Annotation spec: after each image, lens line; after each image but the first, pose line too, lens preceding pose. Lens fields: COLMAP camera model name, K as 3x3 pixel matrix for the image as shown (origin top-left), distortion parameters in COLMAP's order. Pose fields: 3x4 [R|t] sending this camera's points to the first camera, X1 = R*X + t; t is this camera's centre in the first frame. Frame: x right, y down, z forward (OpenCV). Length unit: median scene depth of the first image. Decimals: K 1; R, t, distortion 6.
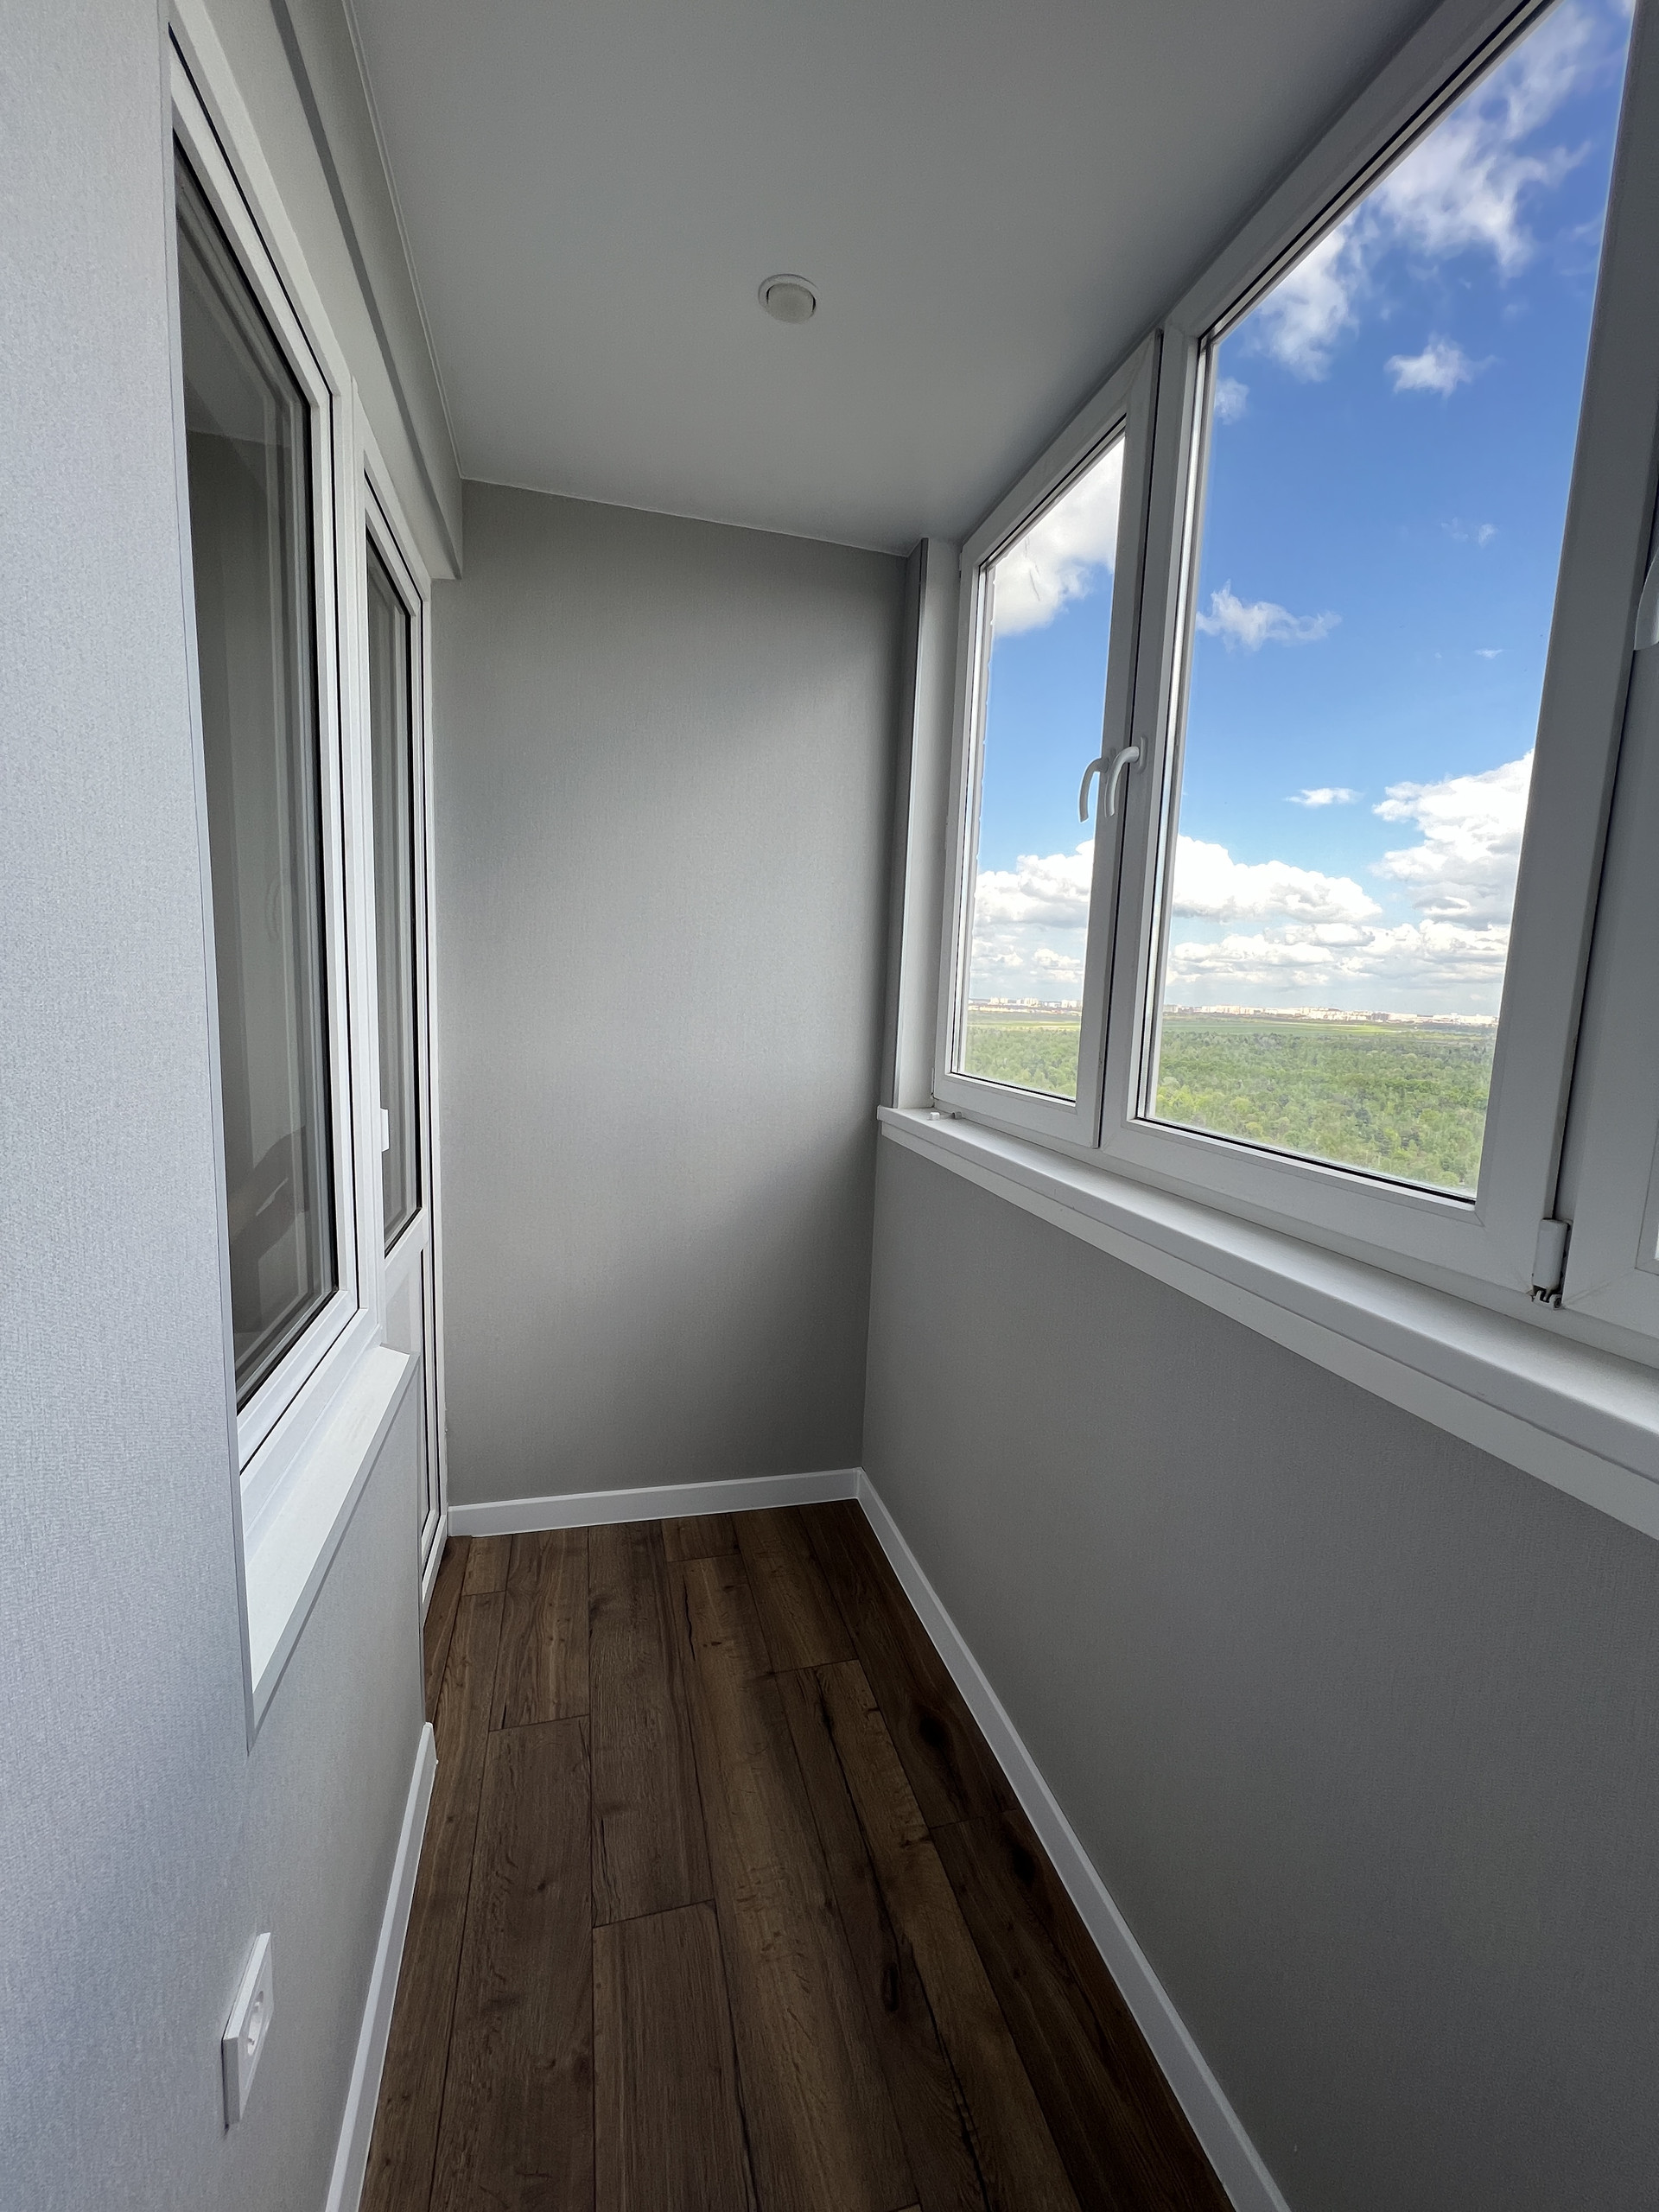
lens RADIAL K [[883.1, 0, 828.3], [0, 883.1, 1108.1], [0, 0, 1]] dist [-0.005992, 0.001433]
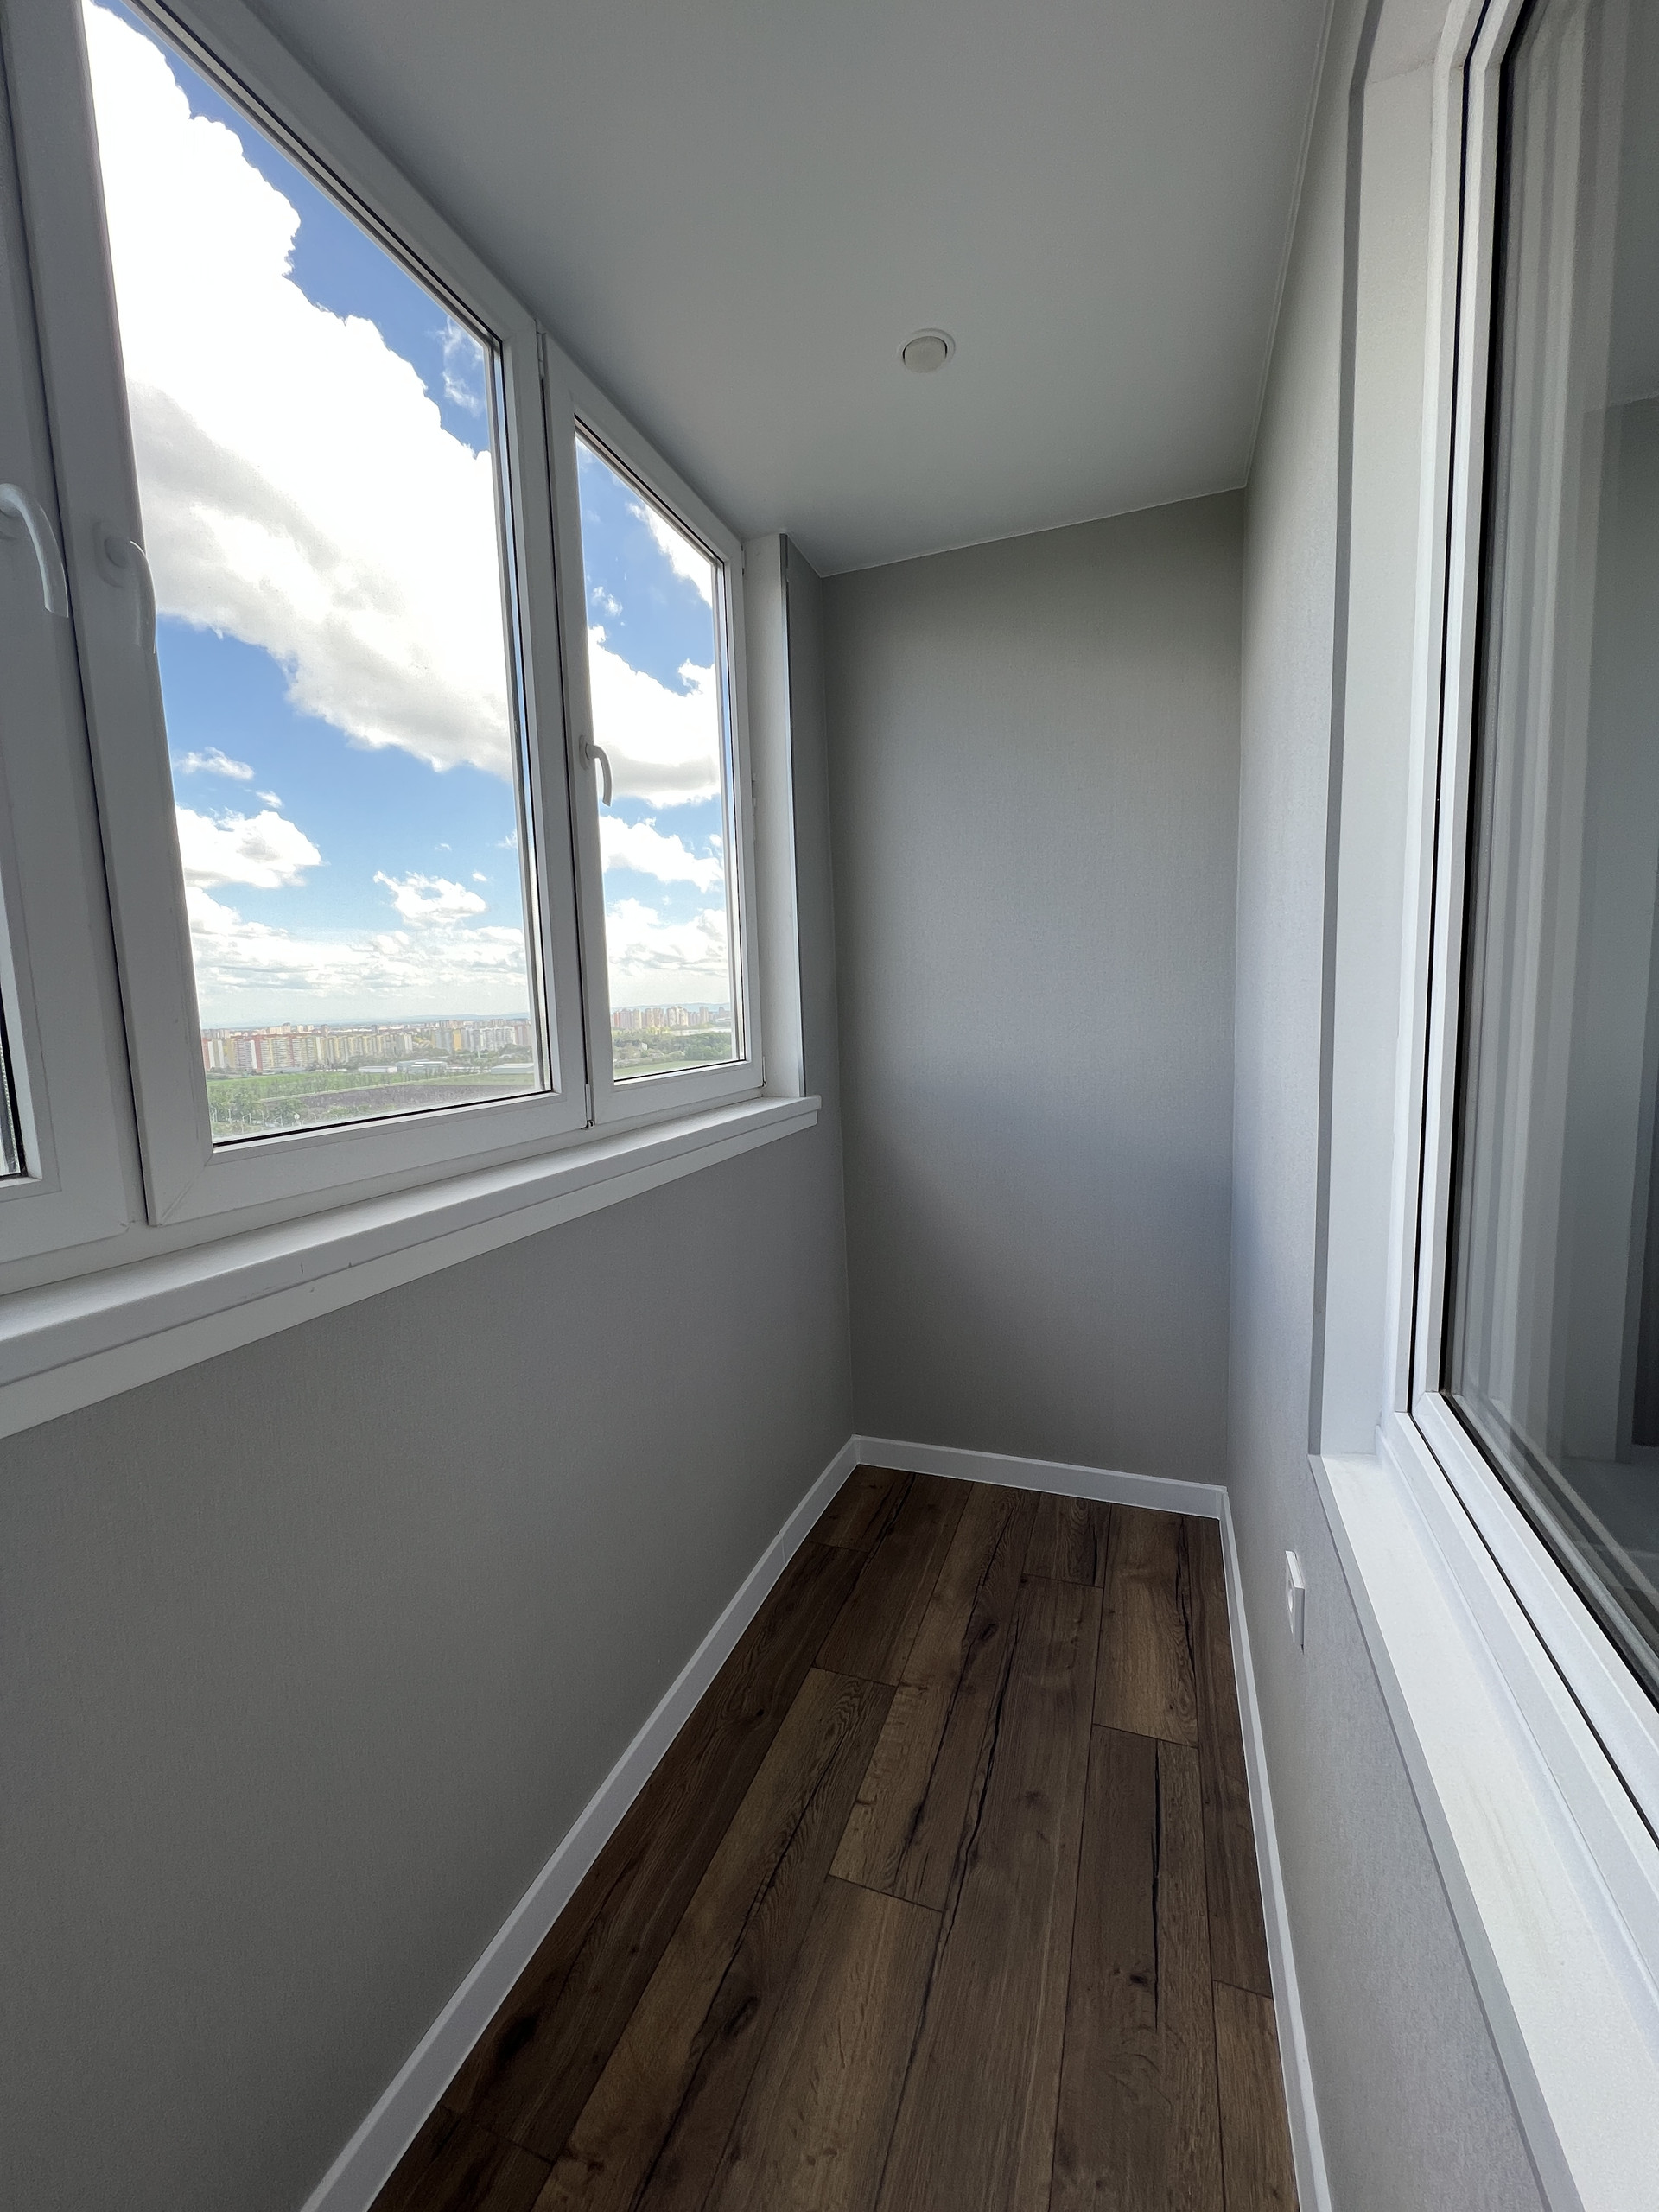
lens RADIAL K [[883.1, 0, 826.1], [0, 883.1, 1097.1], [0, 0, 1]] dist [-0.005992, 0.001433]
pose [[-0.811965, -0.072785, 0.579150, -0.051129], [0.079610, 0.969115, 0.233407, -0.017958], [-0.578251, 0.235624, -0.781093, 0.155745]]
